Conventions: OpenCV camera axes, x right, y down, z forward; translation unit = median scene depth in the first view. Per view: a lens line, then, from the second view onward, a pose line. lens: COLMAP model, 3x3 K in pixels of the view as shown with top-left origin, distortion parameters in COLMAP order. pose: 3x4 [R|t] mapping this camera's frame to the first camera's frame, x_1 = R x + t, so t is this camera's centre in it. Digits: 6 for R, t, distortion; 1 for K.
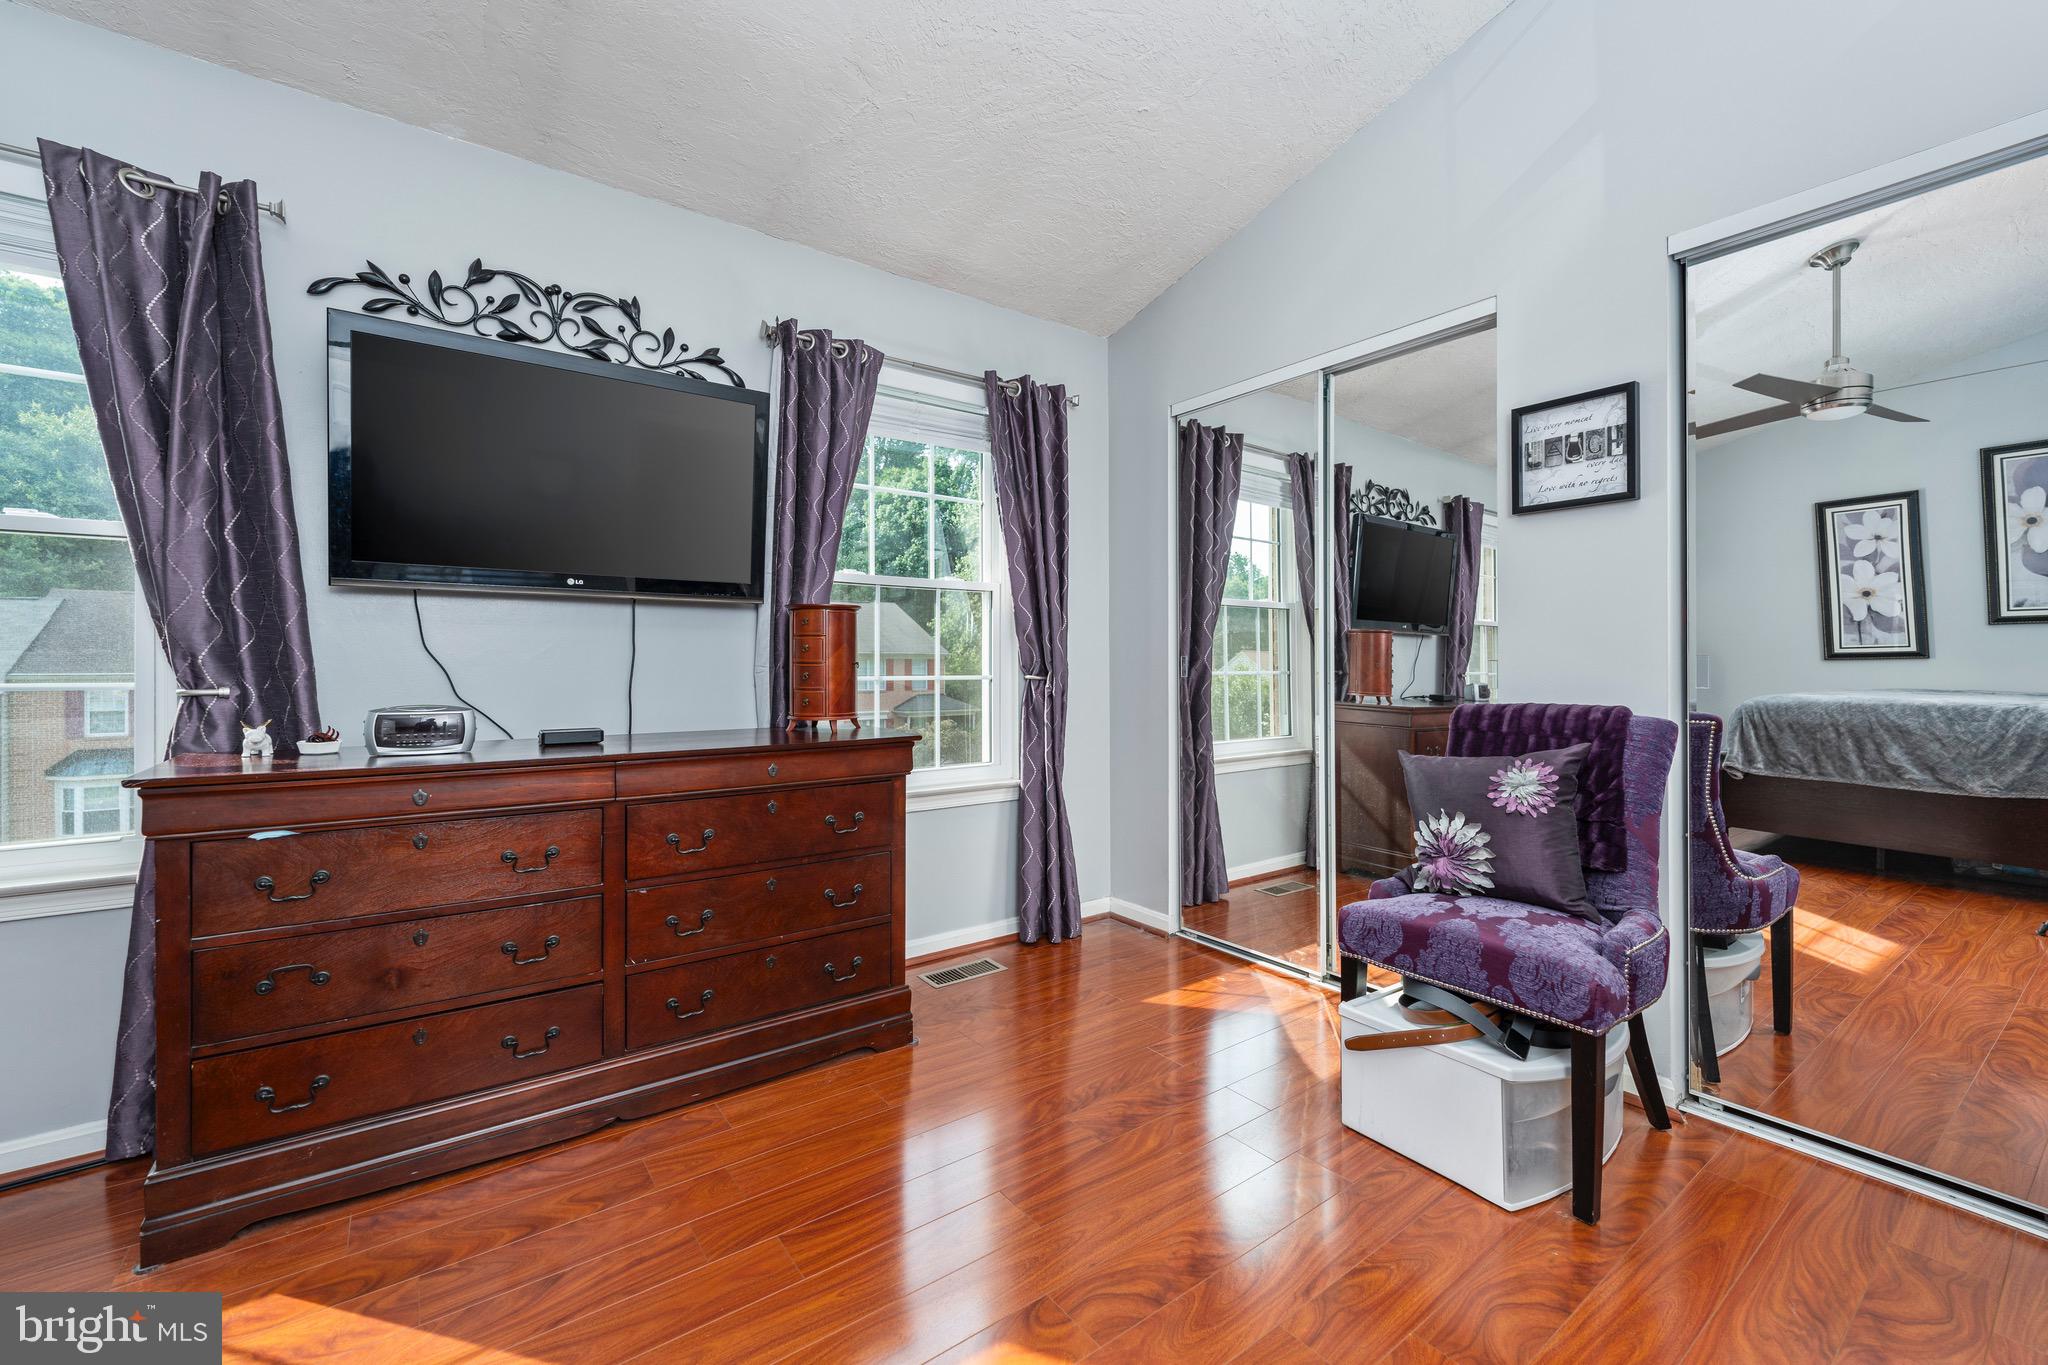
lens RADIAL K [[829.1, 0, 1031.8], [0, 829.1, 682.2], [0, 0, 1]] dist [0.000779, -0.000094]
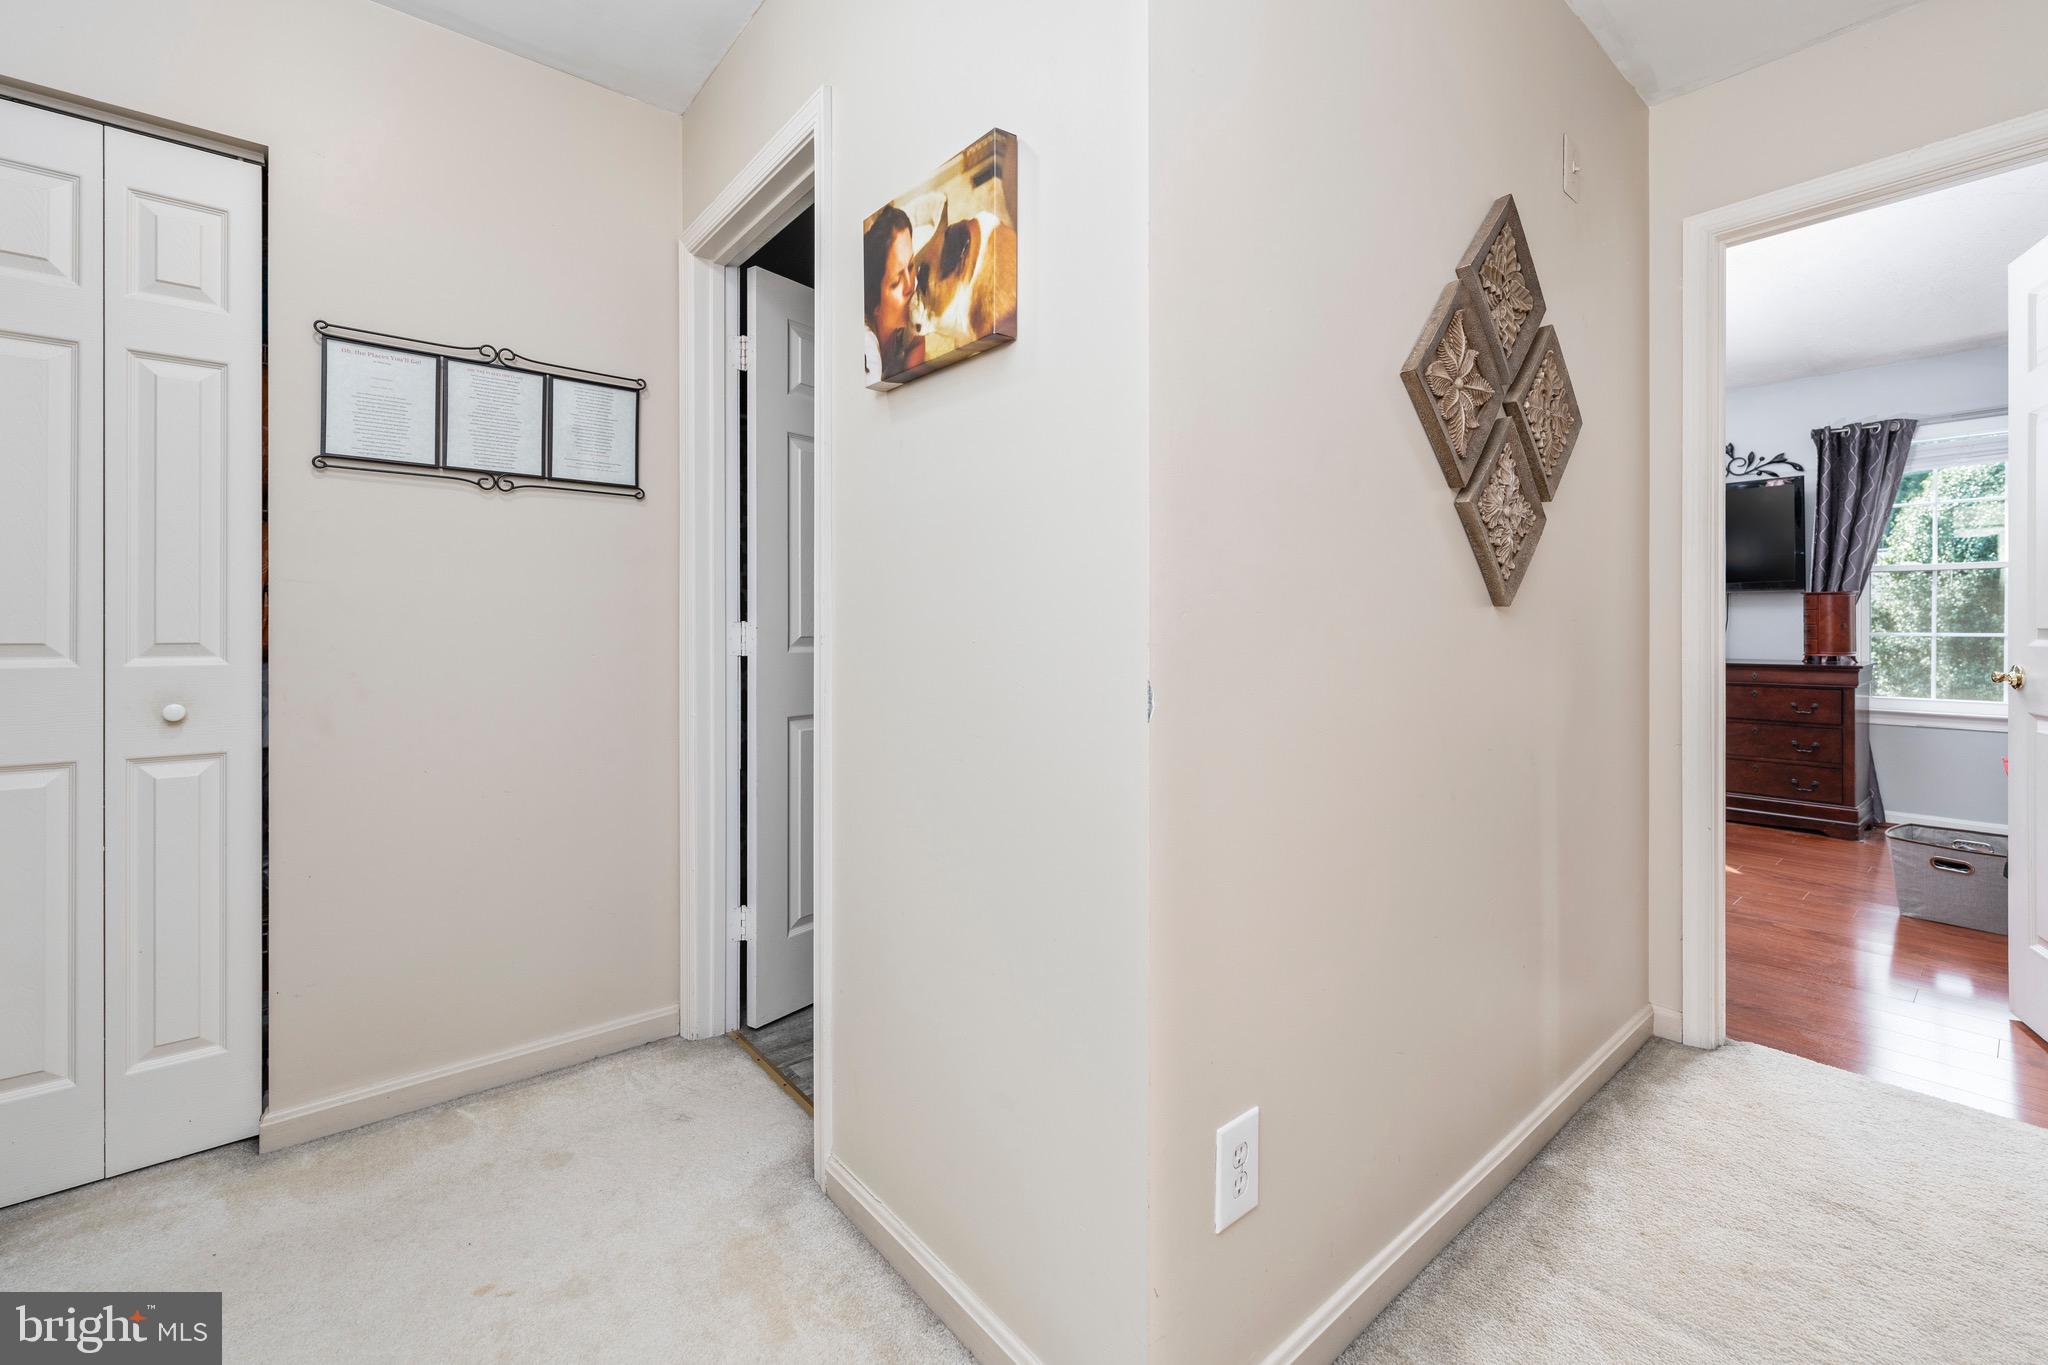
lens RADIAL K [[848.9, 0, 1029.6], [0, 848.9, 629.9], [0, 0, 1]] dist [-0.000403, -0.000222]
pose [[0.058896, 0.005446, -0.998249, 1.414046], [-0.004961, 0.999974, 0.005163, -0.011176], [0.998252, 0.004648, 0.058922, -0.785320]]
